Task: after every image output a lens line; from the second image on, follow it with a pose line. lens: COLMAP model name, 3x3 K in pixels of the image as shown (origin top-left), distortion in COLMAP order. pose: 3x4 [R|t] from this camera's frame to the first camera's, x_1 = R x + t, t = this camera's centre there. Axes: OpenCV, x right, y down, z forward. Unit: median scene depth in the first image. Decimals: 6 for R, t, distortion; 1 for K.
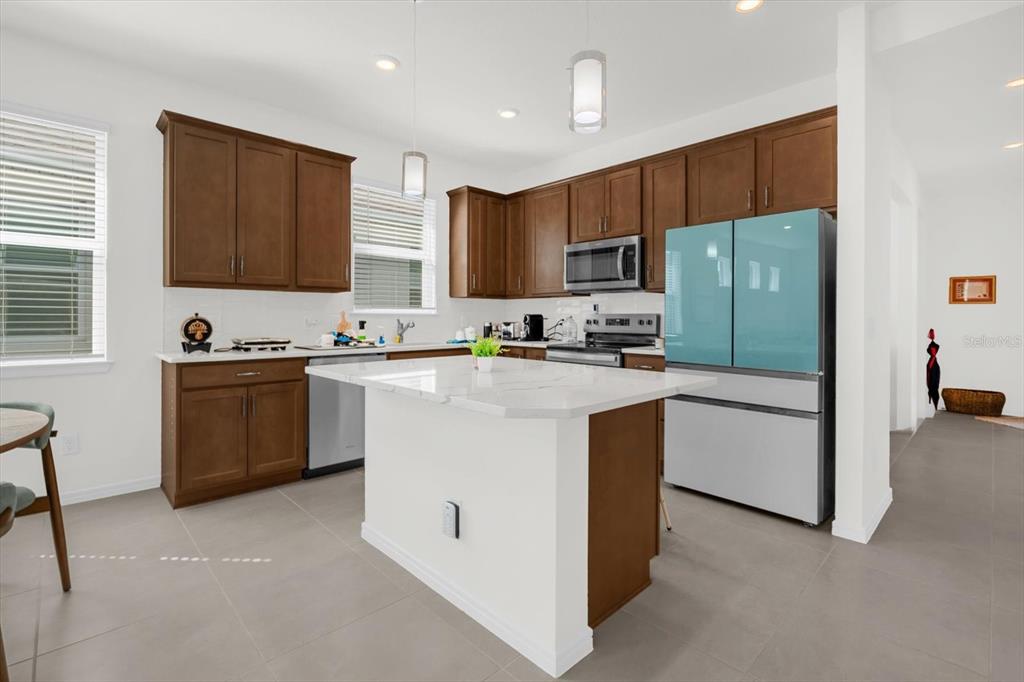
lens RADIAL K [[484.9, 0, 483.5], [0, 484.9, 319.9], [0, 0, 1]] dist [-0.009247, -0.001499]
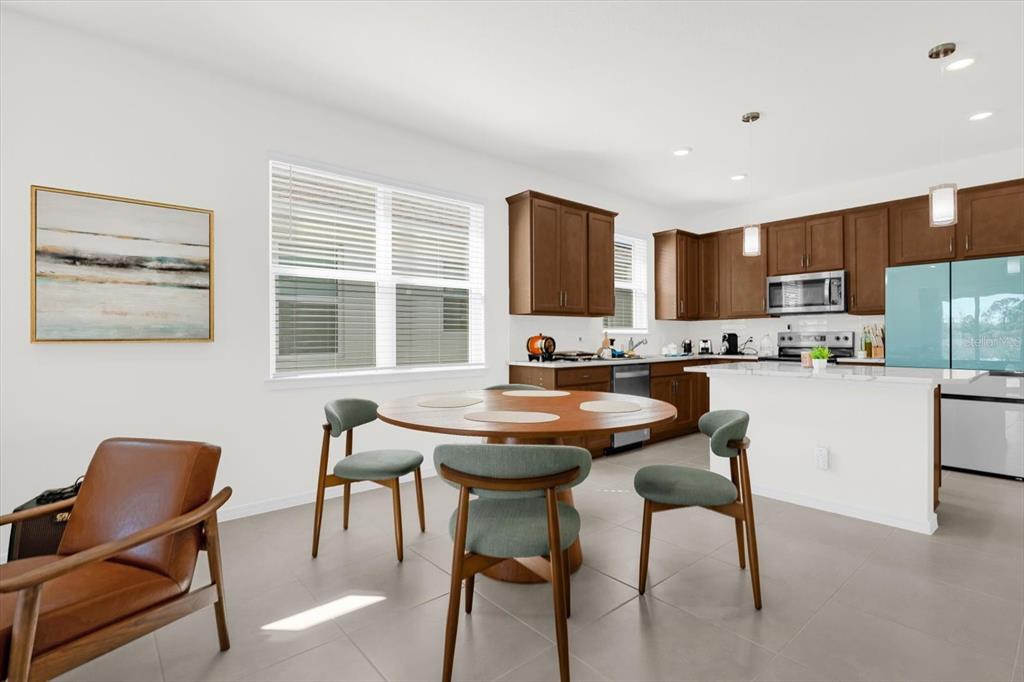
lens RADIAL K [[484.9, 0, 516.9], [0, 484.9, 338.5], [0, 0, 1]] dist [-0.009247, -0.001499]
pose [[0.998703, -0.008167, -0.050251, -0.450524], [0.007897, 0.999953, -0.005576, 0.005982], [0.050294, 0.005172, 0.998721, -0.297712]]
